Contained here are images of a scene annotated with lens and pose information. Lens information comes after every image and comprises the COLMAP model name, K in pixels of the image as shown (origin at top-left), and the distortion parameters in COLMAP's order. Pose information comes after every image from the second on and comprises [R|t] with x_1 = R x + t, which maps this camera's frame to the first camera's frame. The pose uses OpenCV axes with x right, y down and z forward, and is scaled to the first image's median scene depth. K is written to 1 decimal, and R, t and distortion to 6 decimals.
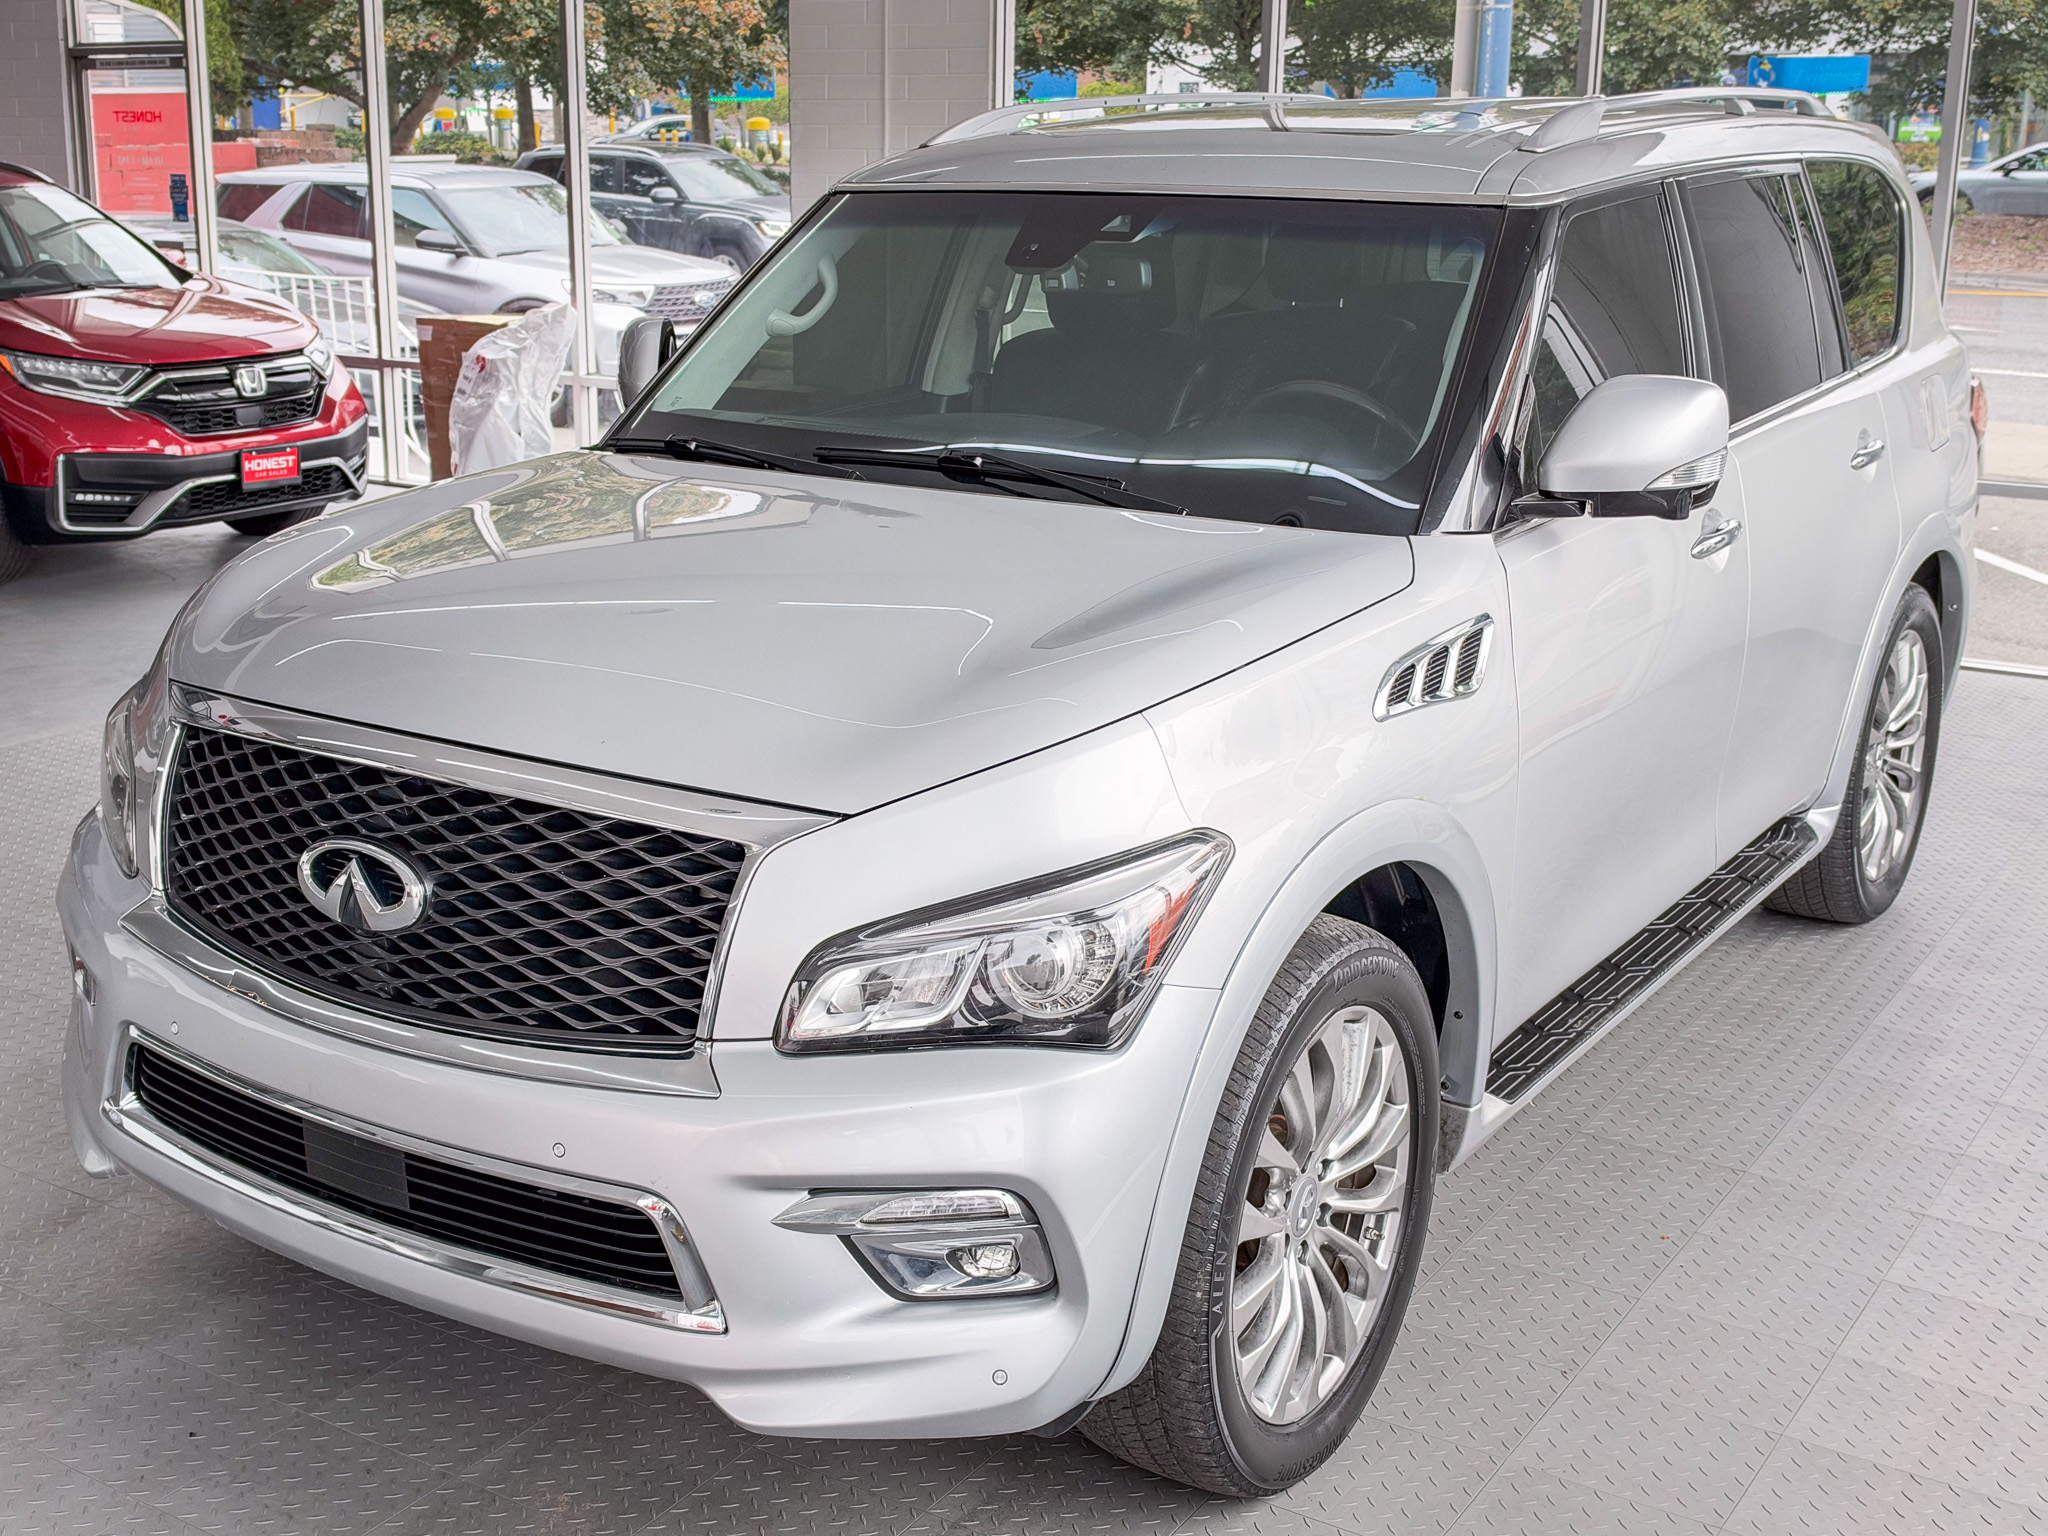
lens RADIAL K [[2284.6, 0, 1024.0], [0, 2284.6, 768.0], [0, 0, 1]] dist [0.079860, -0.003385]
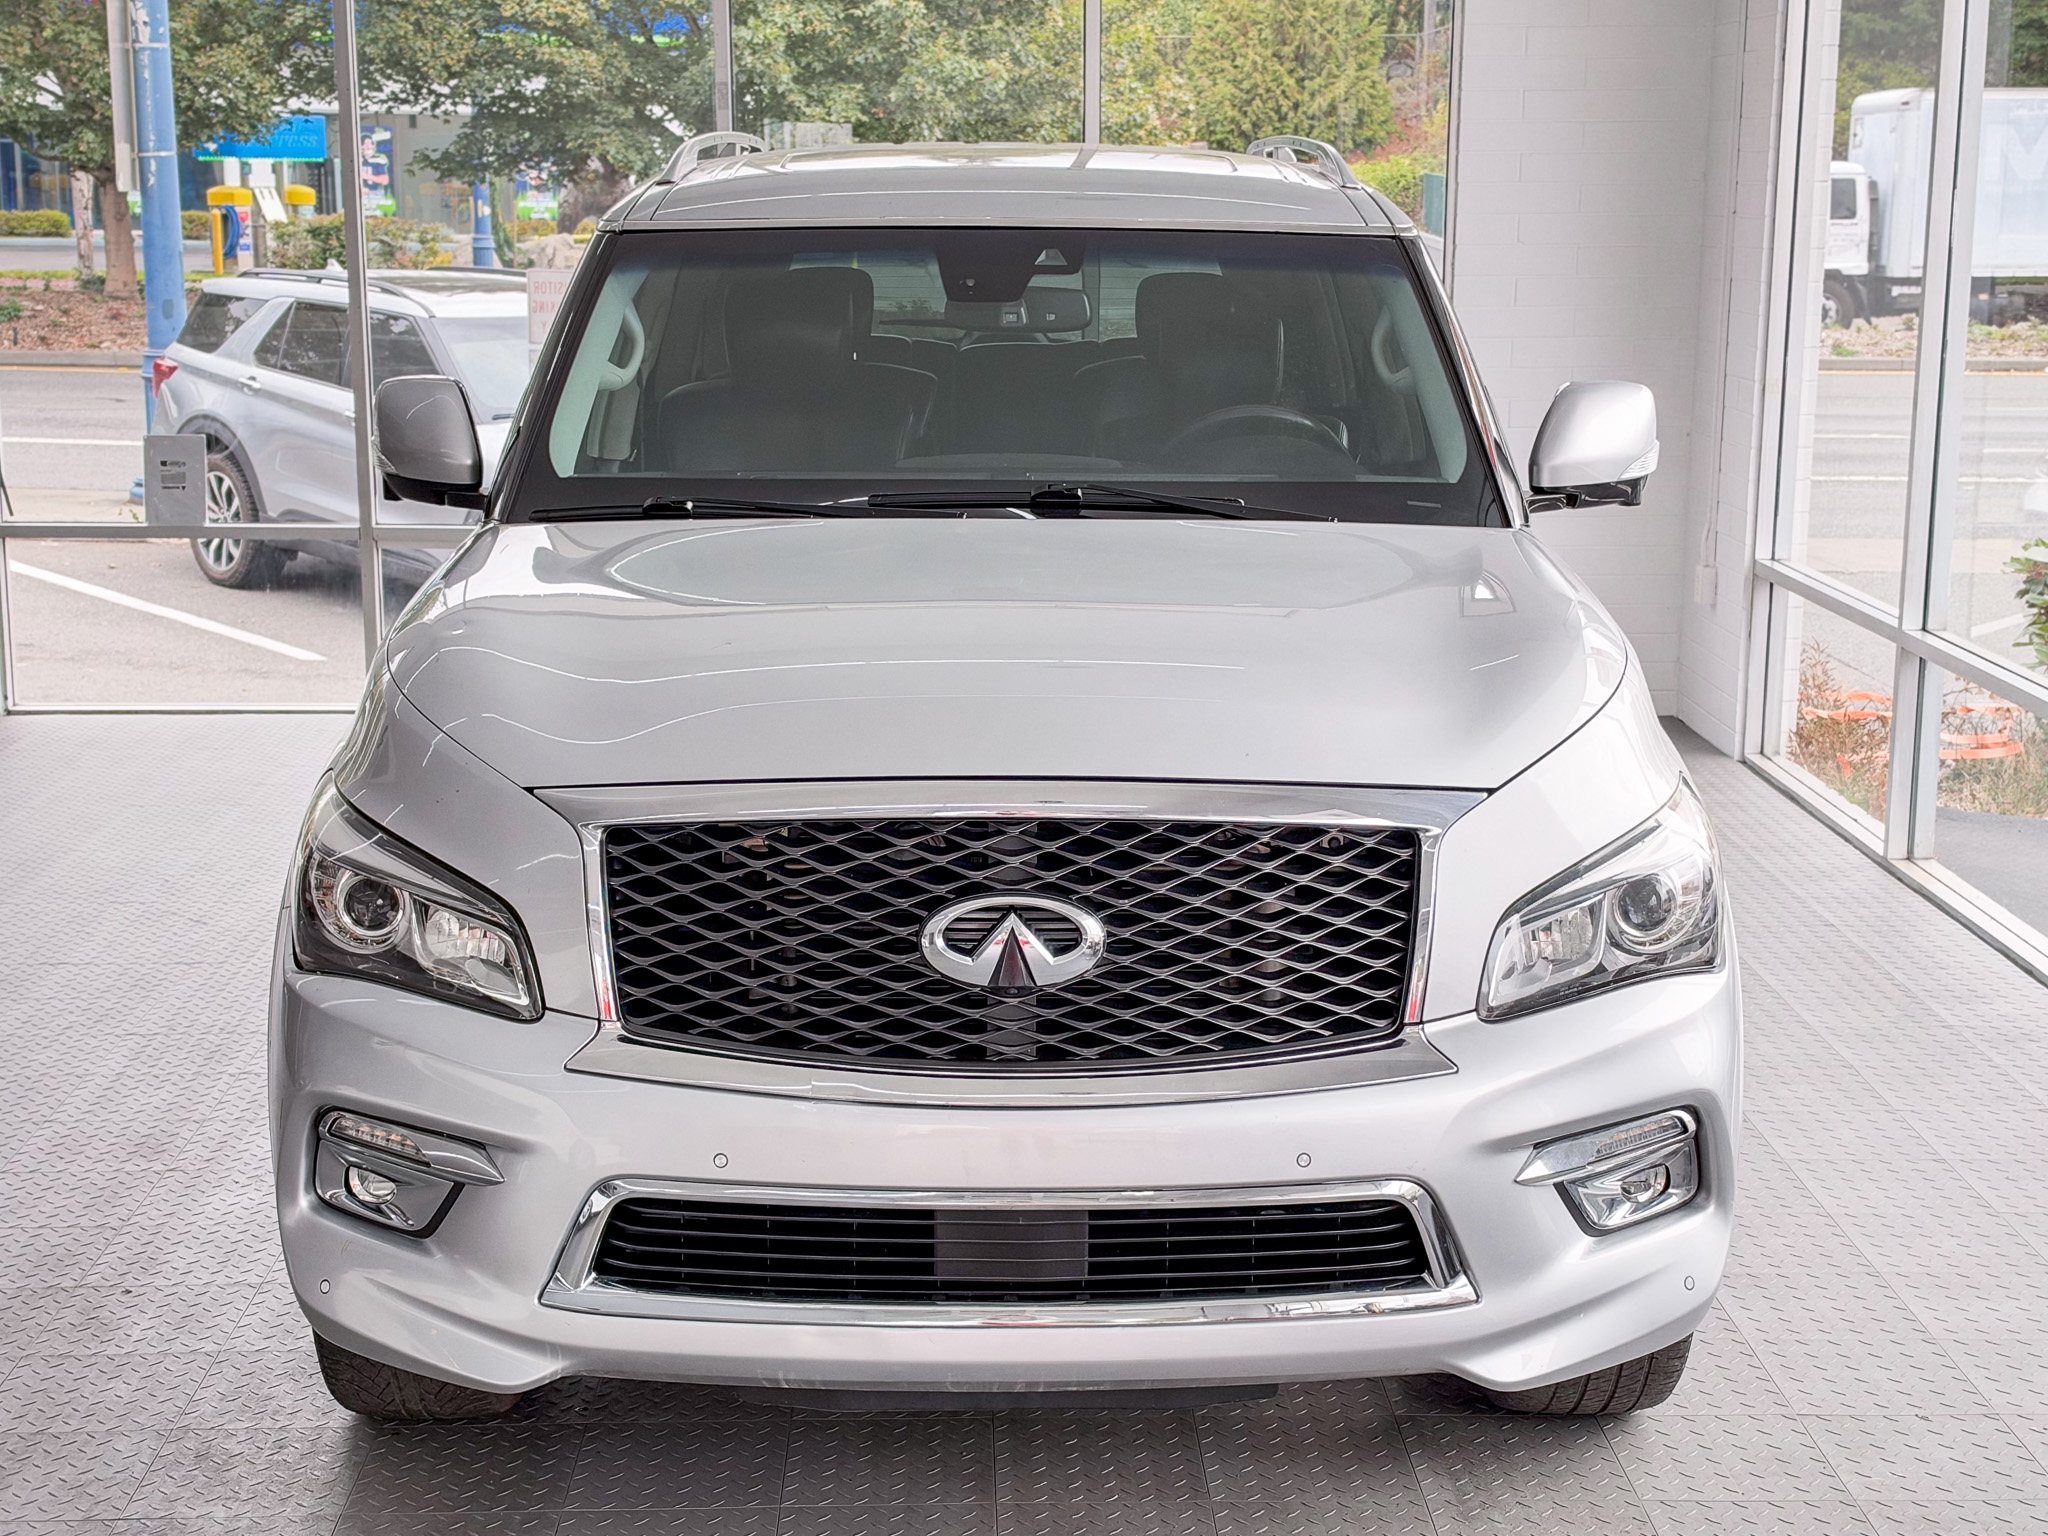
lens RADIAL K [[2839.8, 0, 1024.0], [0, 2839.8, 768.0], [0, 0, 1]] dist [0.048319, 0.060317]
pose [[0.845619, -0.116868, 0.520837, -0.896853], [0.154360, 0.987589, -0.029015, 0.015157], [-0.510982, 0.104931, 0.853163, -0.005283]]
